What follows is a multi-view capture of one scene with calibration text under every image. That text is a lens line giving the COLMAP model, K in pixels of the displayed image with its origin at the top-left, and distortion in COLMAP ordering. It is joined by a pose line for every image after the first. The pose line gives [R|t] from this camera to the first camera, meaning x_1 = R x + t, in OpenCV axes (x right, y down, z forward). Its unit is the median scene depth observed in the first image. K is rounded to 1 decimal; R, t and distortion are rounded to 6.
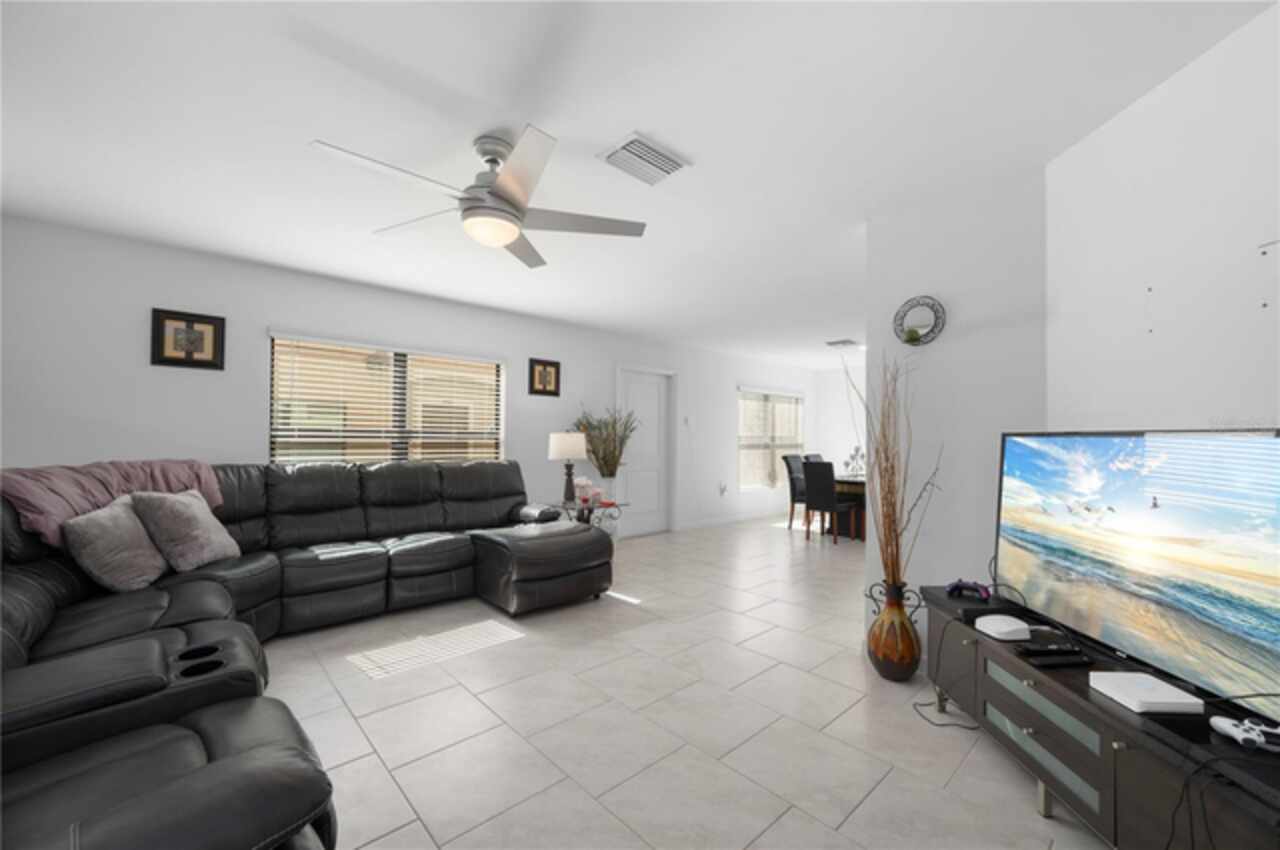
lens RADIAL K [[510.1, 0, 640.8], [0, 510.1, 430.0], [0, 0, 1]] dist [0.000159, 0.000024]
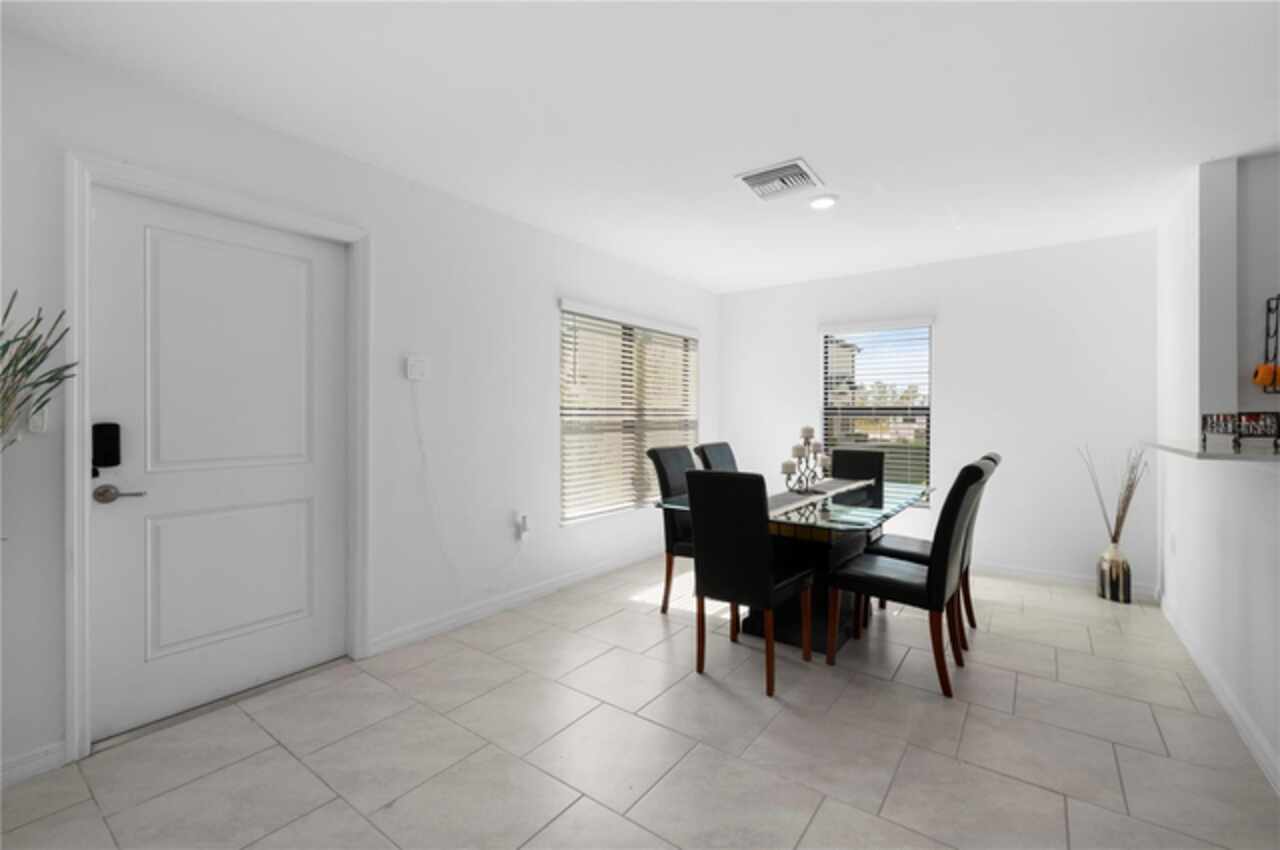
lens RADIAL K [[536.8, 0, 637.3], [0, 536.8, 414.5], [0, 0, 1]] dist [-0.007271, -0.000220]
pose [[0.983156, -0.002843, 0.182745, 0.245287], [-0.000487, 0.999835, 0.018171, 0.015005], [-0.182767, -0.017954, 0.982992, 0.725804]]
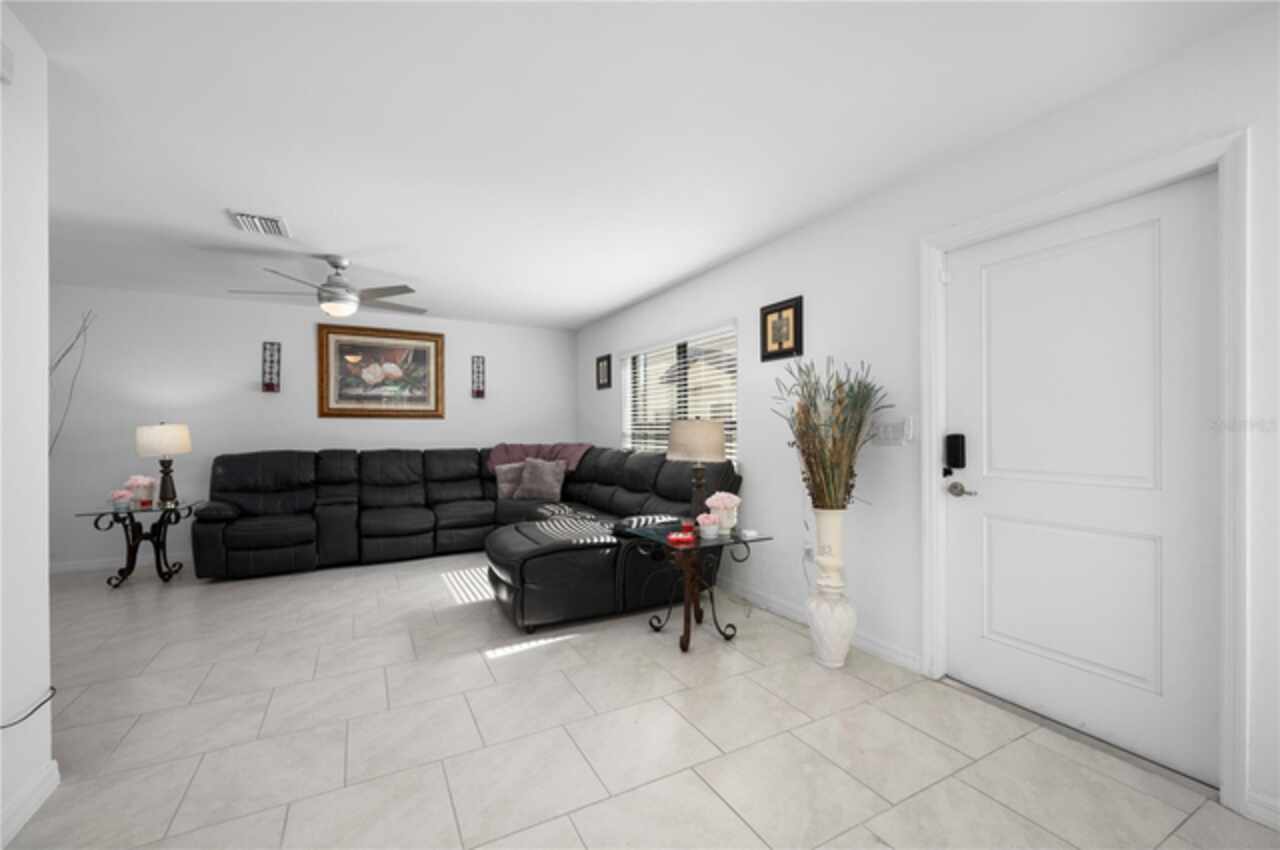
lens RADIAL K [[510.1, 0, 640.8], [0, 510.1, 430.0], [0, 0, 1]] dist [0.000159, 0.000024]
pose [[-0.251874, -0.006747, -0.967737, 0.460857], [0.022914, 0.999654, -0.012934, 0.023487], [0.967489, -0.025433, -0.251632, 0.998216]]
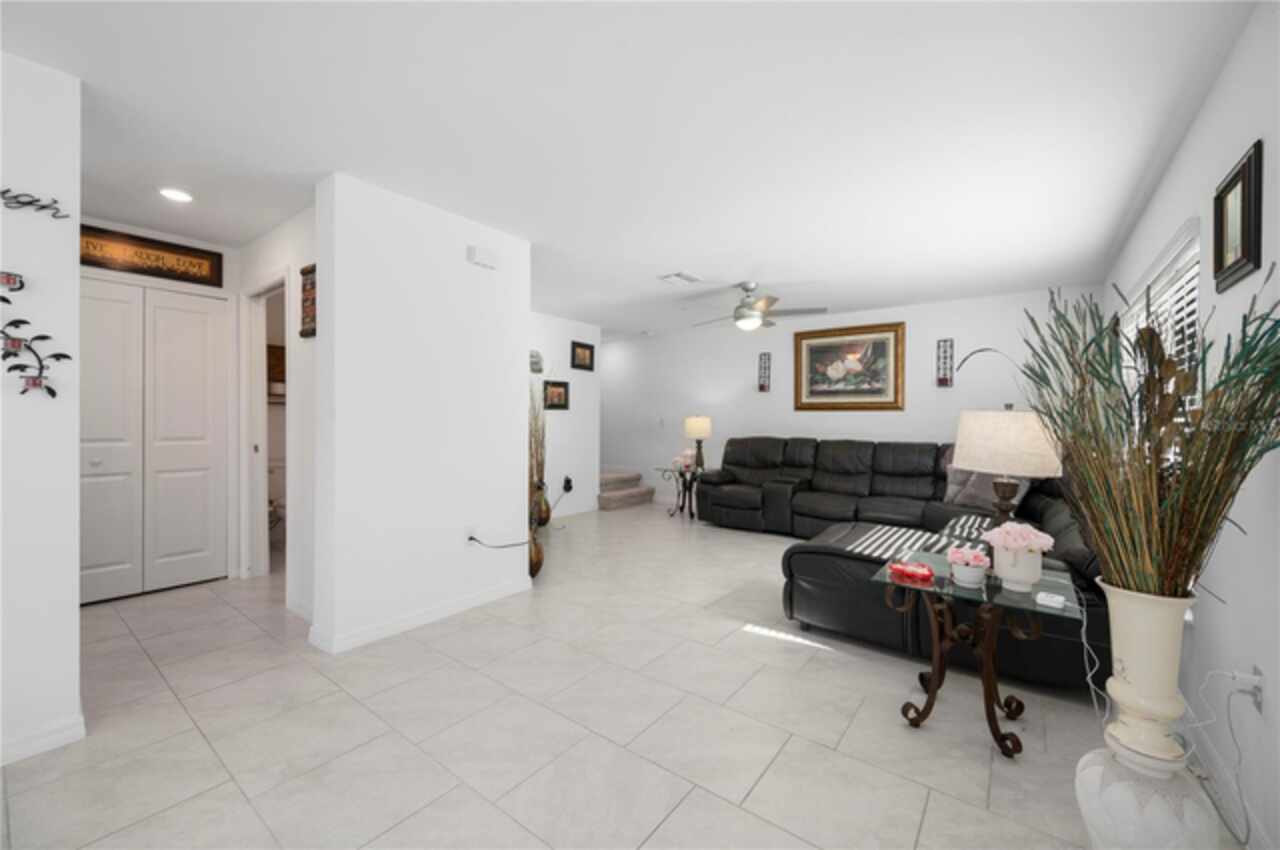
lens RADIAL K [[502.1, 0, 640.0], [0, 502.1, 425.0], [0, 0, 1]] dist [-0.000125, -0.000002]
pose [[-0.984749, -0.013376, -0.173465, 0.215600], [-0.011222, 0.999847, -0.013392, 0.025298], [0.173618, -0.011241, -0.984749, 1.241810]]
